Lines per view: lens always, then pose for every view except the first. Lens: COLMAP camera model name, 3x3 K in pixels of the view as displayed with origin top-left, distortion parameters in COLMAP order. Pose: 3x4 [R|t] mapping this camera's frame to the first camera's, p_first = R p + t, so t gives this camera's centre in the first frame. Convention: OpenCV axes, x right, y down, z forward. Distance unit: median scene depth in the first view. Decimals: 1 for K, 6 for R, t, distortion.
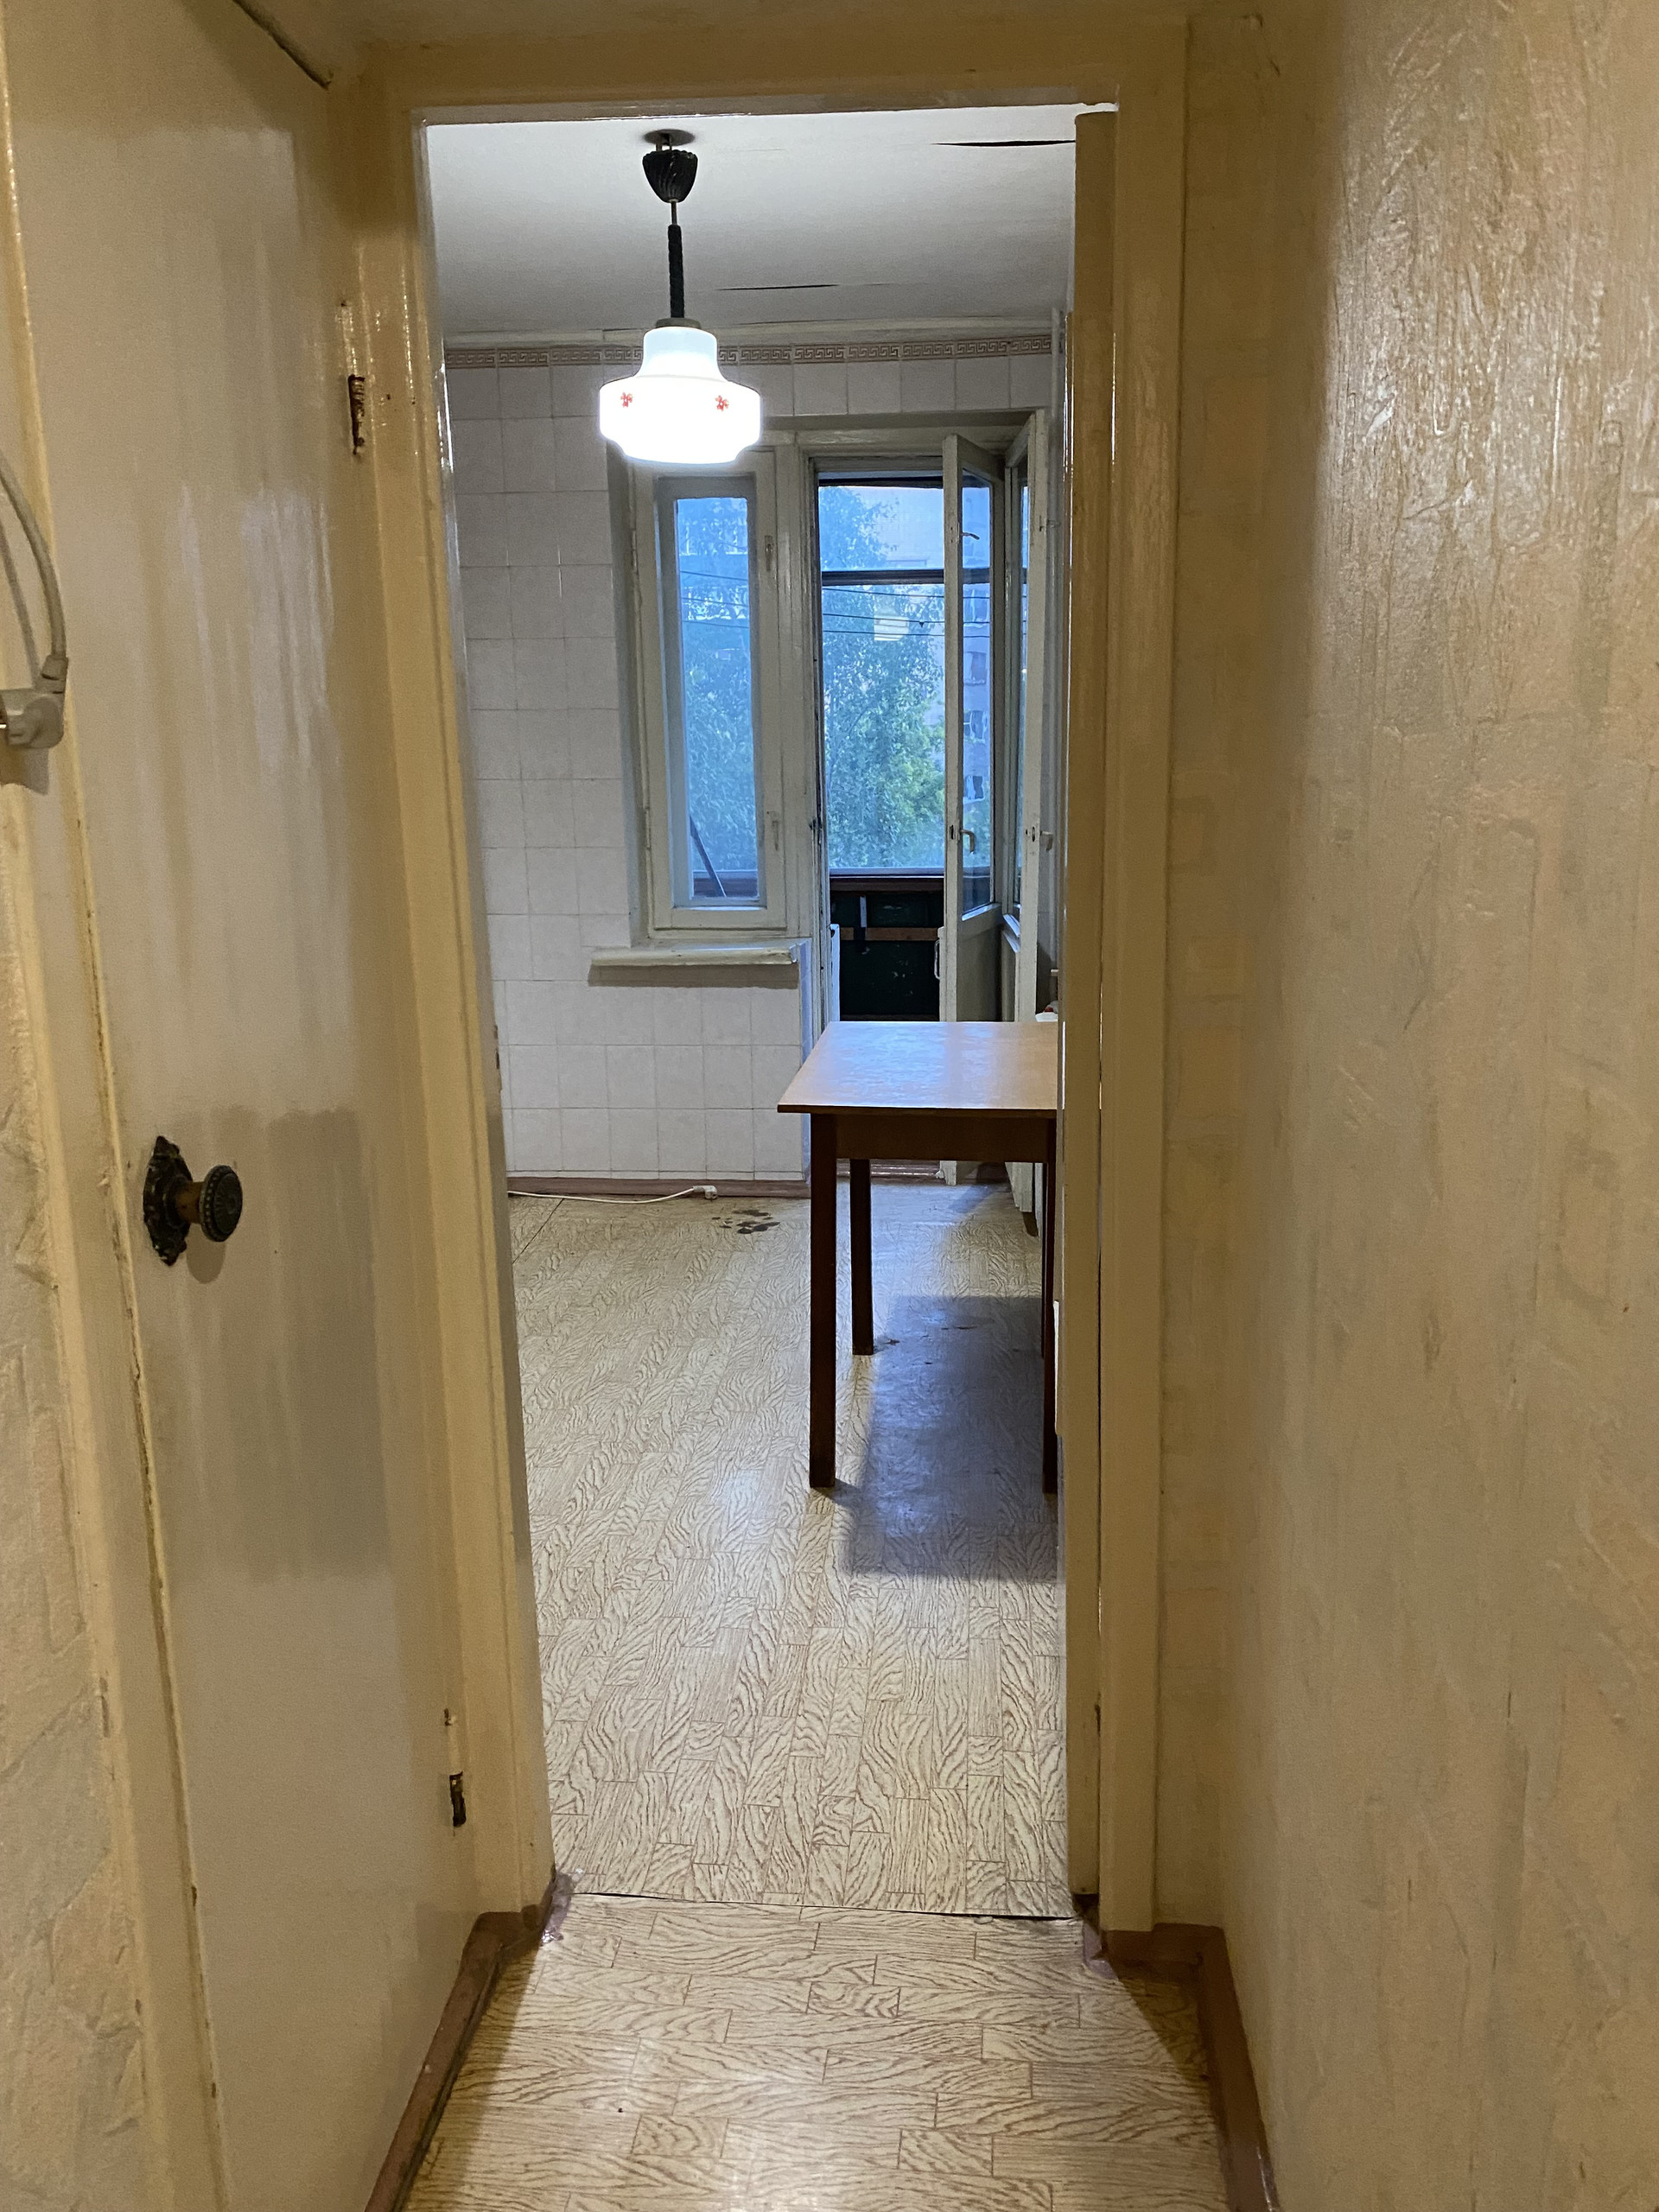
lens RADIAL K [[1691.6, 0, 885.0], [0, 1691.6, 1063.8], [0, 0, 1]] dist [0.044360, -0.037160]
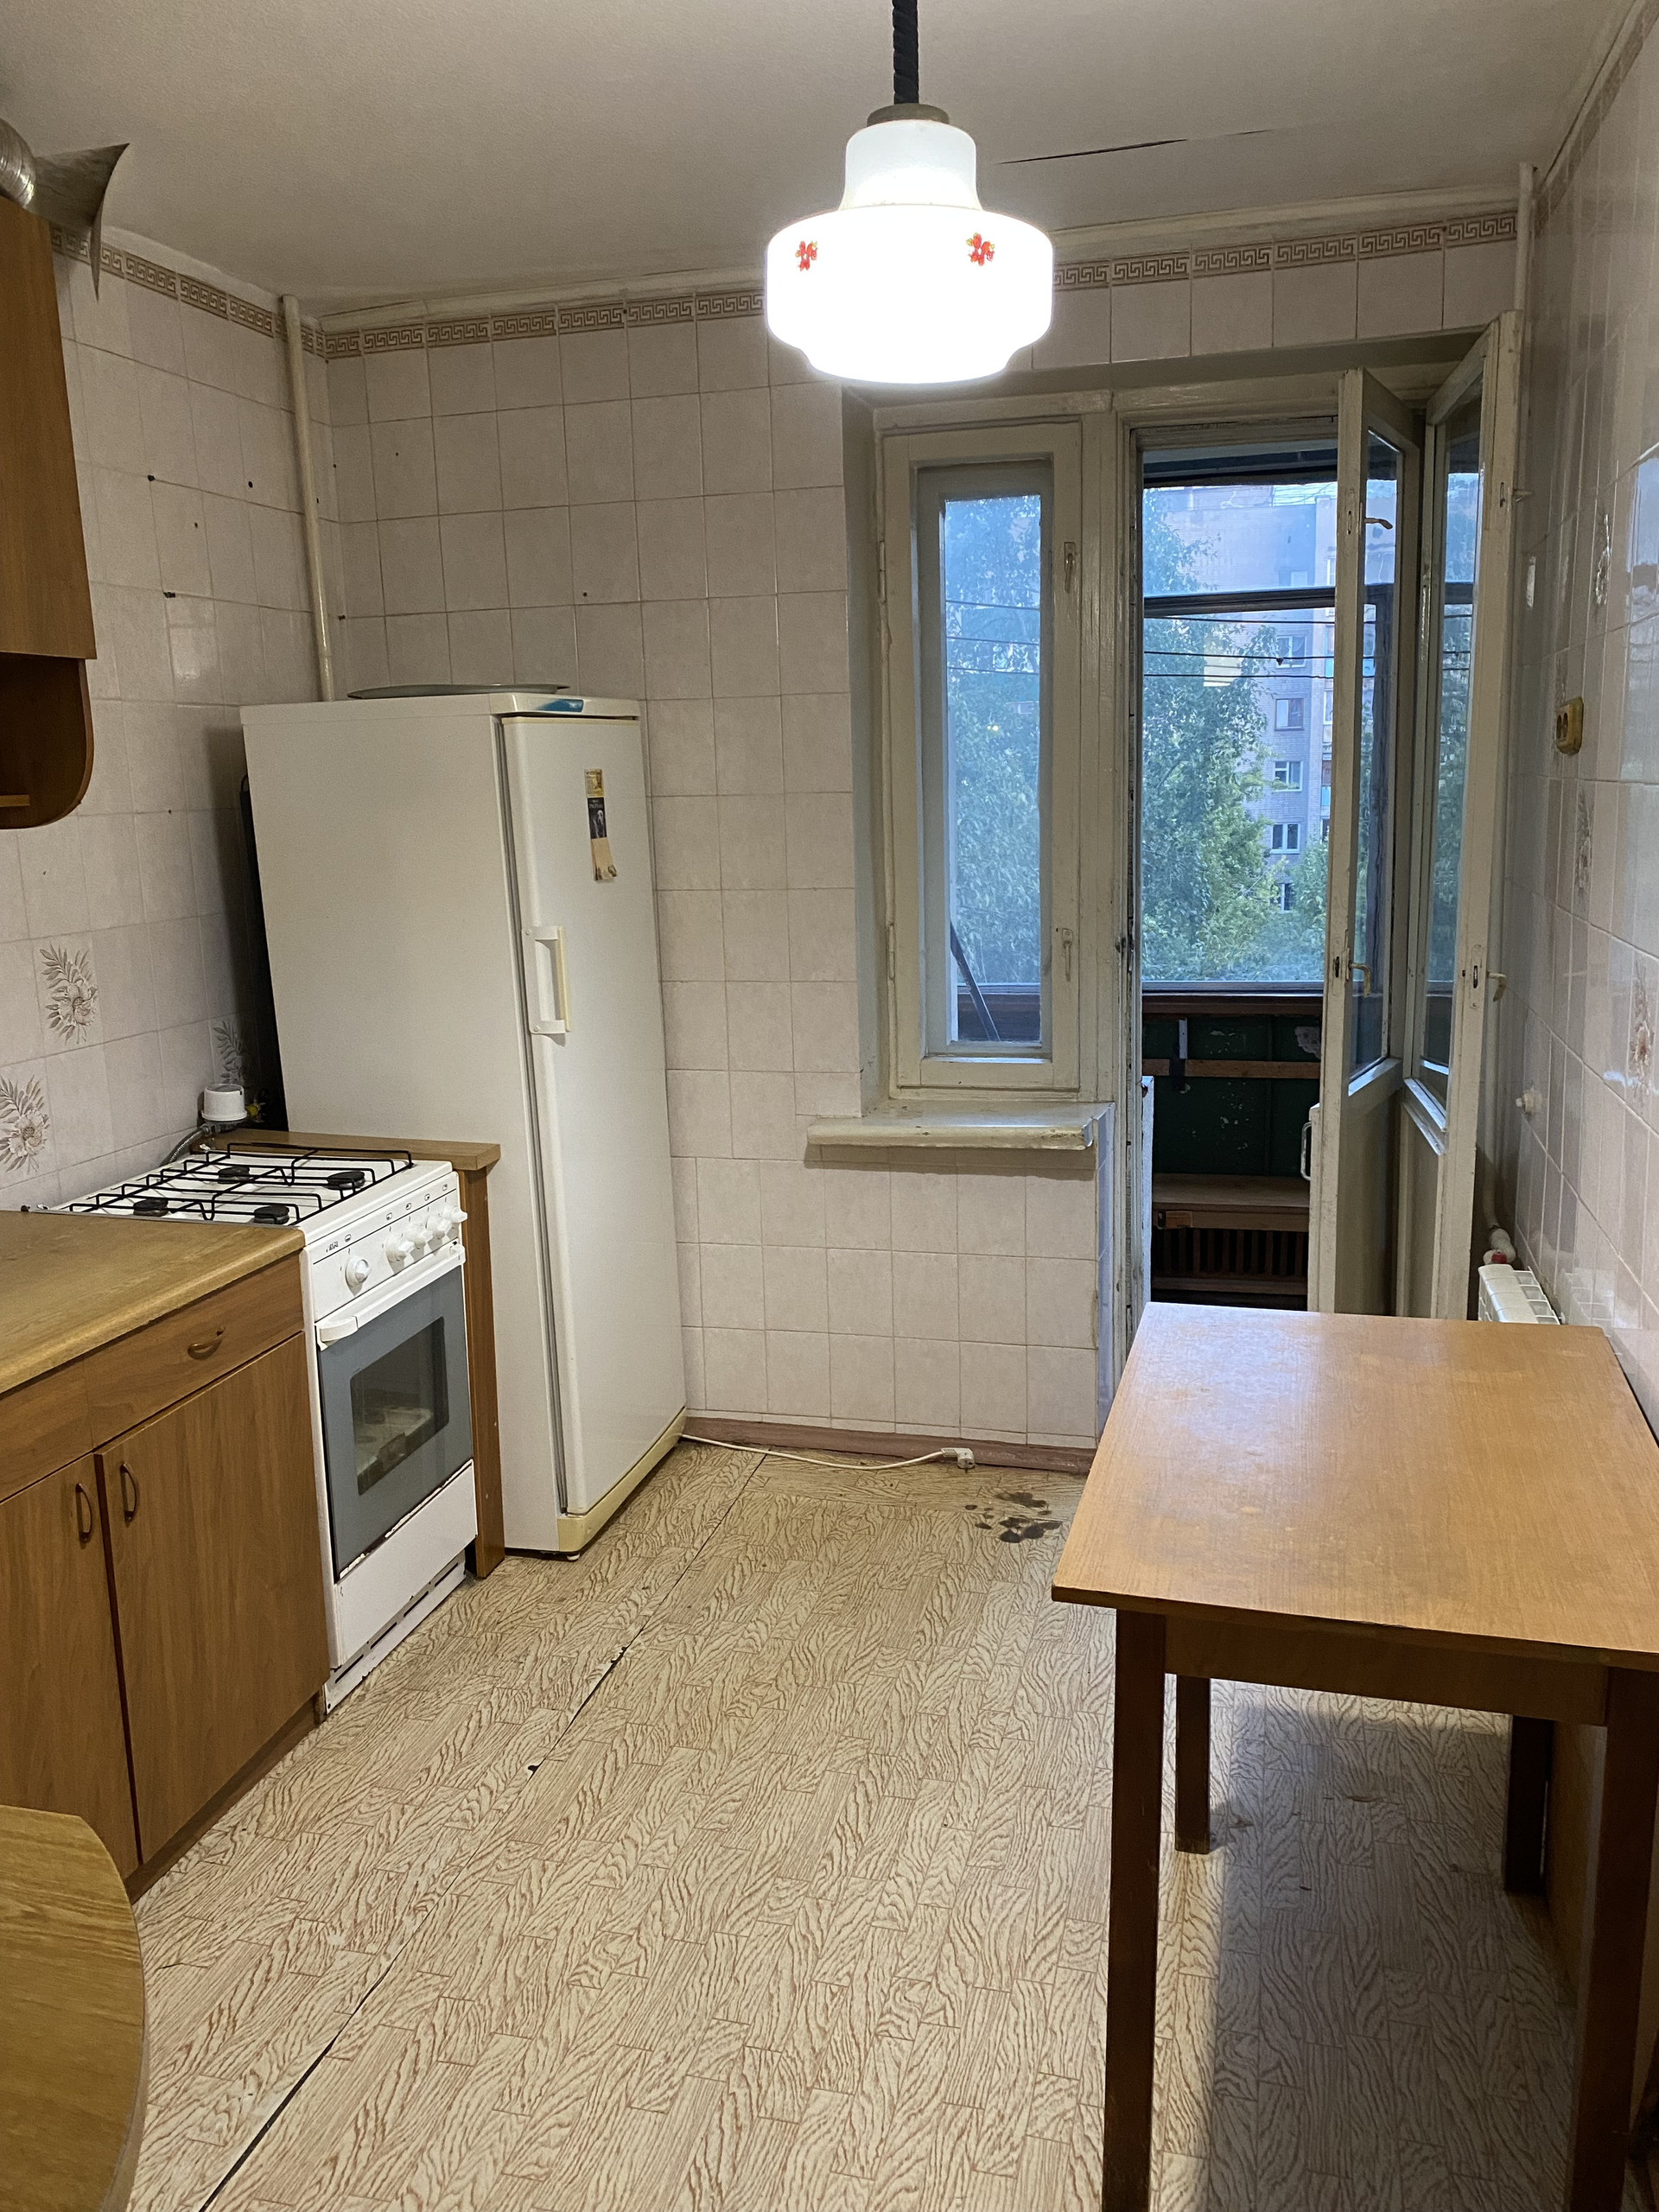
lens RADIAL K [[1691.6, 0, 812.1], [0, 1691.6, 1092.3], [0, 0, 1]] dist [0.044360, -0.037160]
pose [[0.976664, 0.021769, -0.213667, -0.016585], [-0.024672, 0.999636, -0.010930, -0.070448], [0.213351, 0.015947, 0.976845, 0.286029]]
